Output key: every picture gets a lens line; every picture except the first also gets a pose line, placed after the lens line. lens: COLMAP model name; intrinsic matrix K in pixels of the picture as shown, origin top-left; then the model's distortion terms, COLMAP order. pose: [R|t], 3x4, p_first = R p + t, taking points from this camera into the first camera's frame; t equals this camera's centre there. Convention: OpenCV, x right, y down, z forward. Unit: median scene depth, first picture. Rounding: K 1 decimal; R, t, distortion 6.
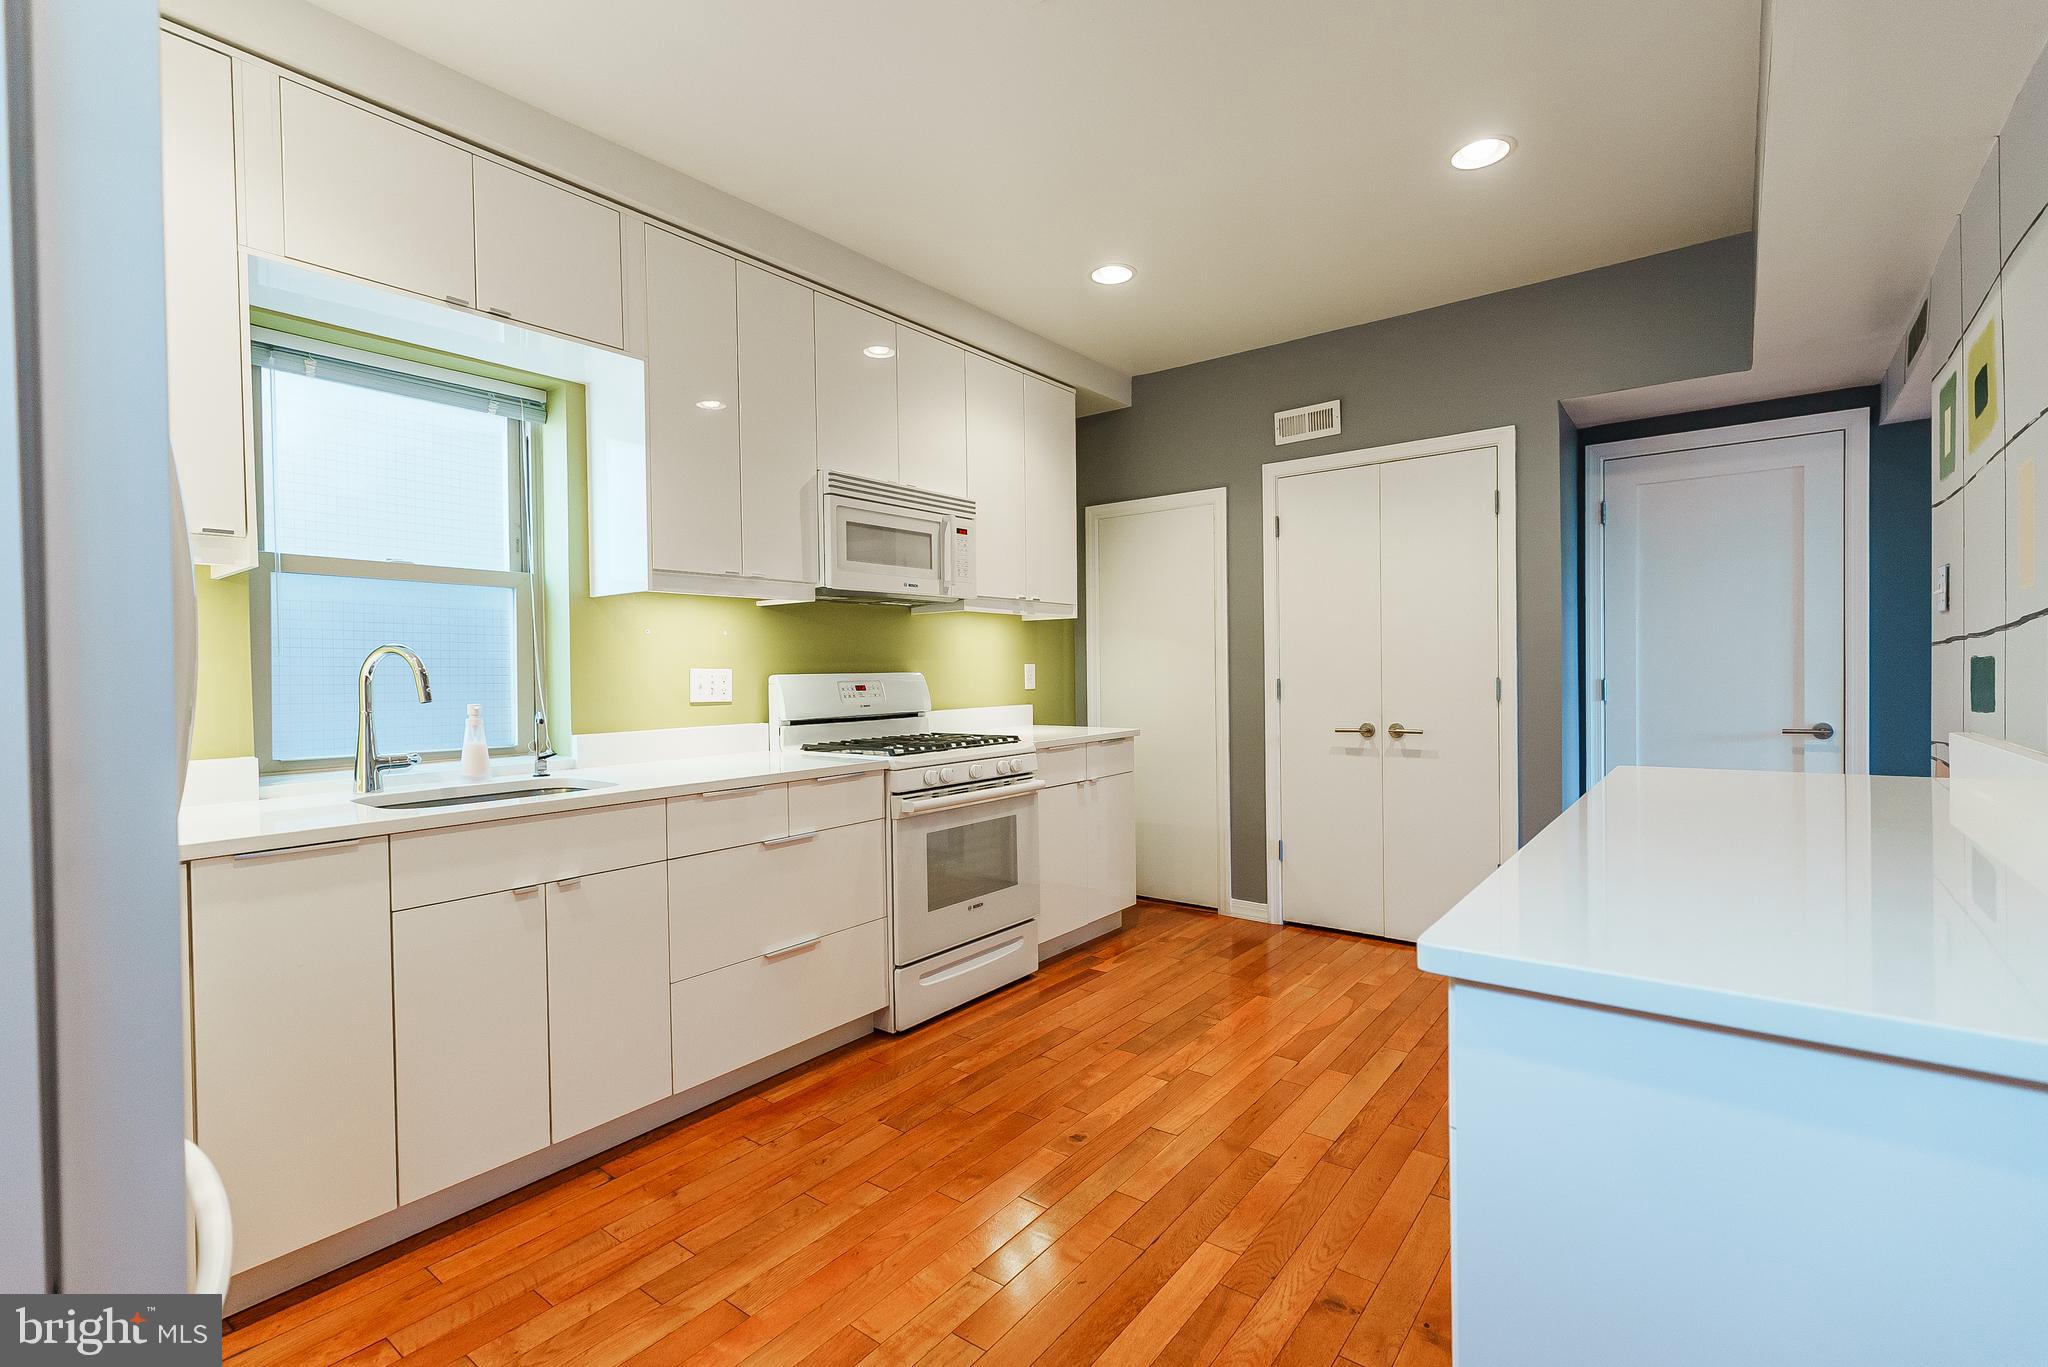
lens RADIAL K [[934.9, 0, 1026.9], [0, 934.9, 679.9], [0, 0, 1]] dist [0.002306, -0.000388]
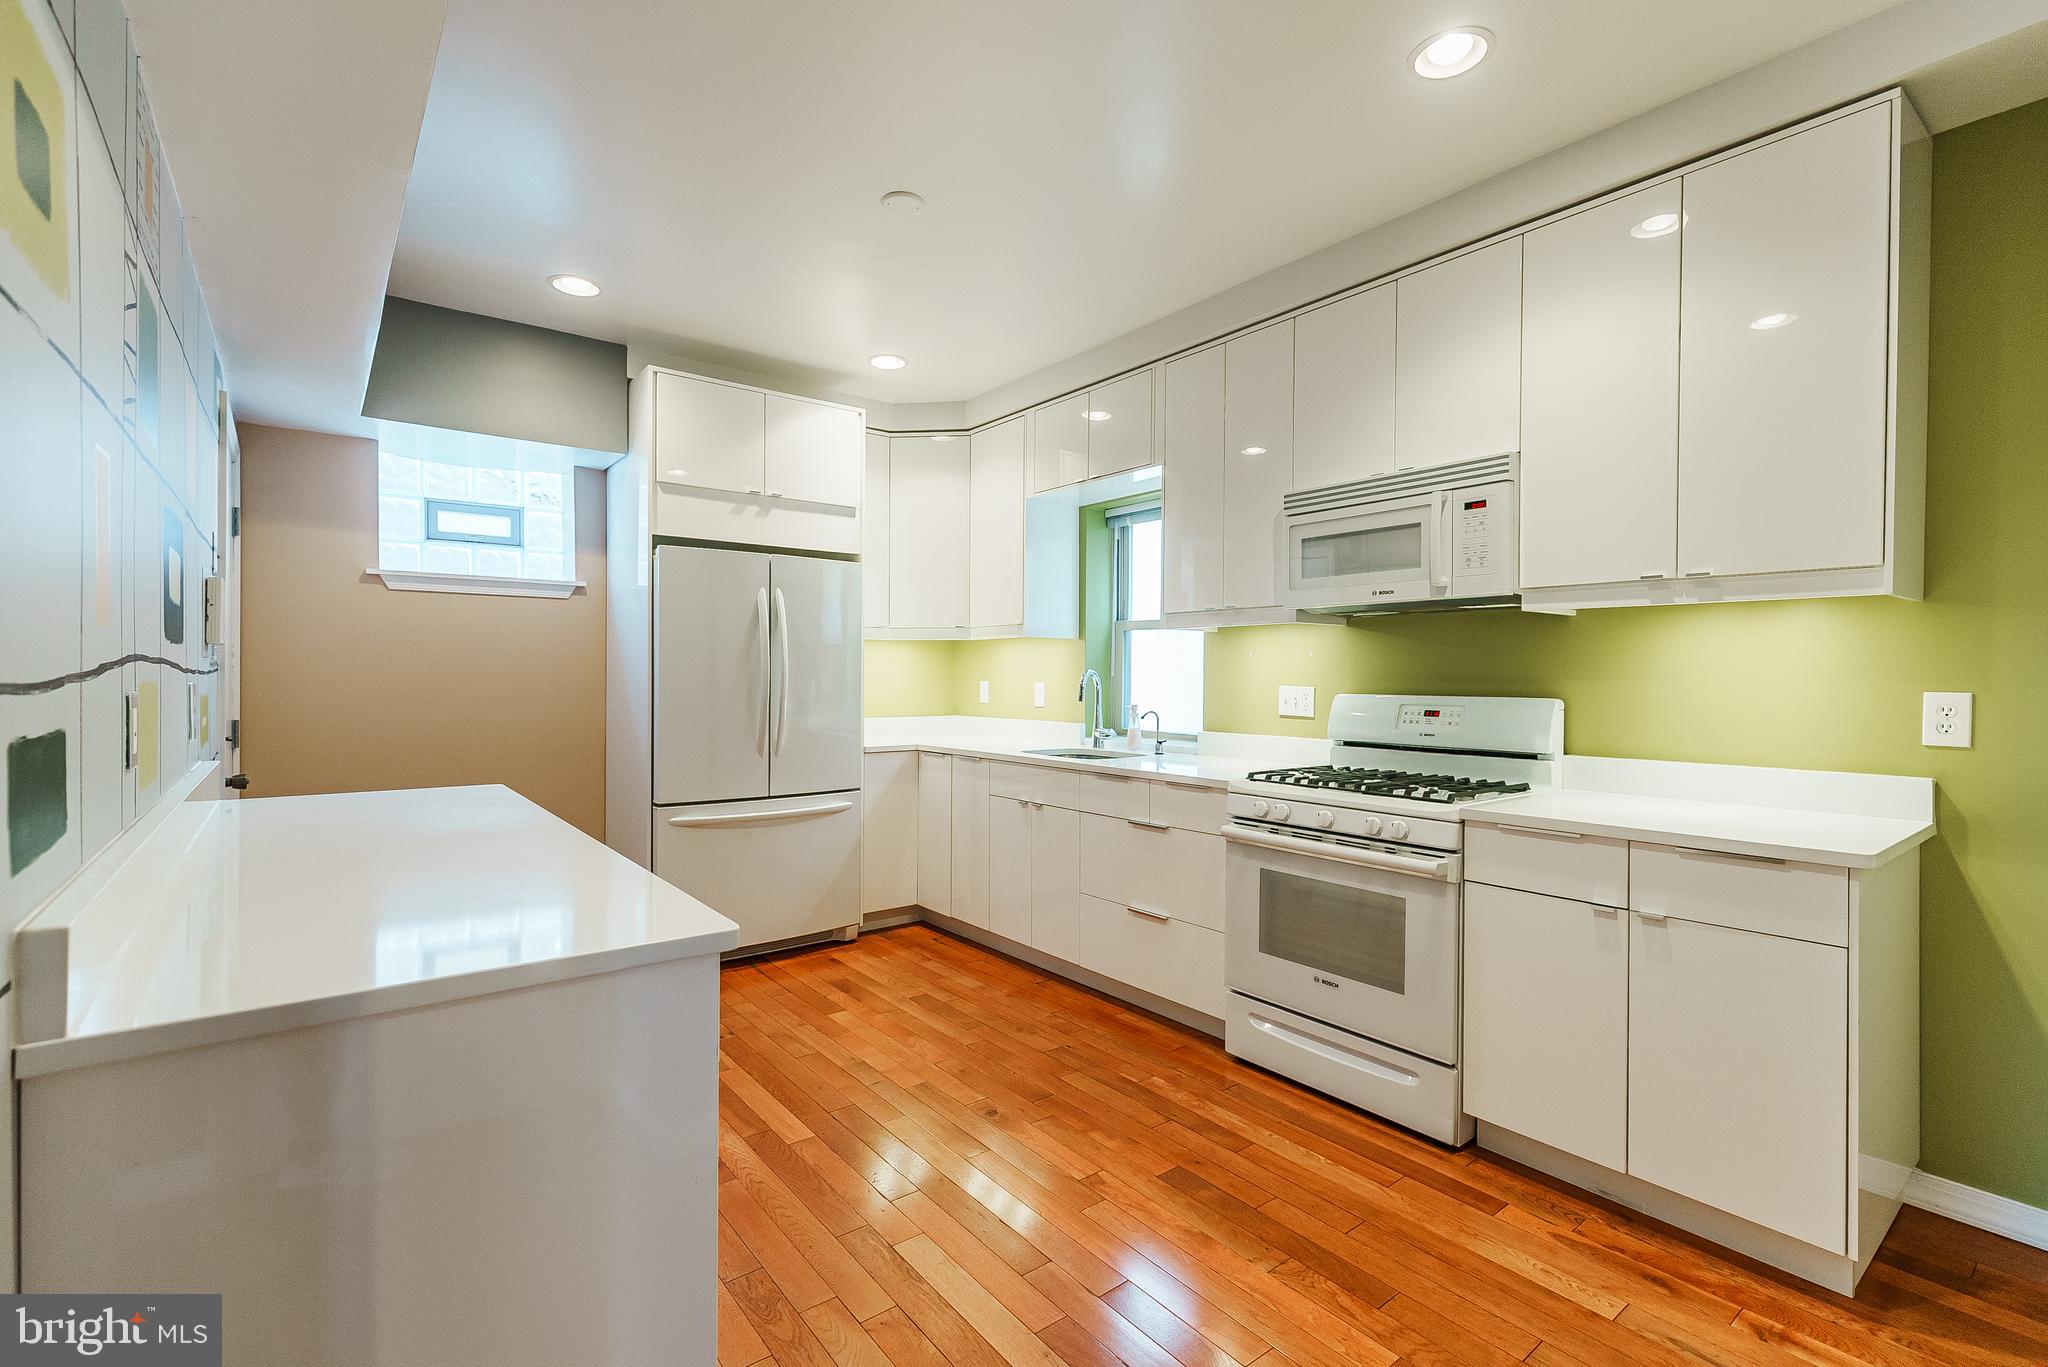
lens RADIAL K [[934.9, 0, 1029.4], [0, 934.9, 679.0], [0, 0, 1]] dist [0.002306, -0.000388]
pose [[-0.262999, 0.019096, -0.964607, 0.856550], [-0.011055, 0.999679, 0.022804, -0.044083], [0.964733, 0.016661, -0.262704, 1.020535]]
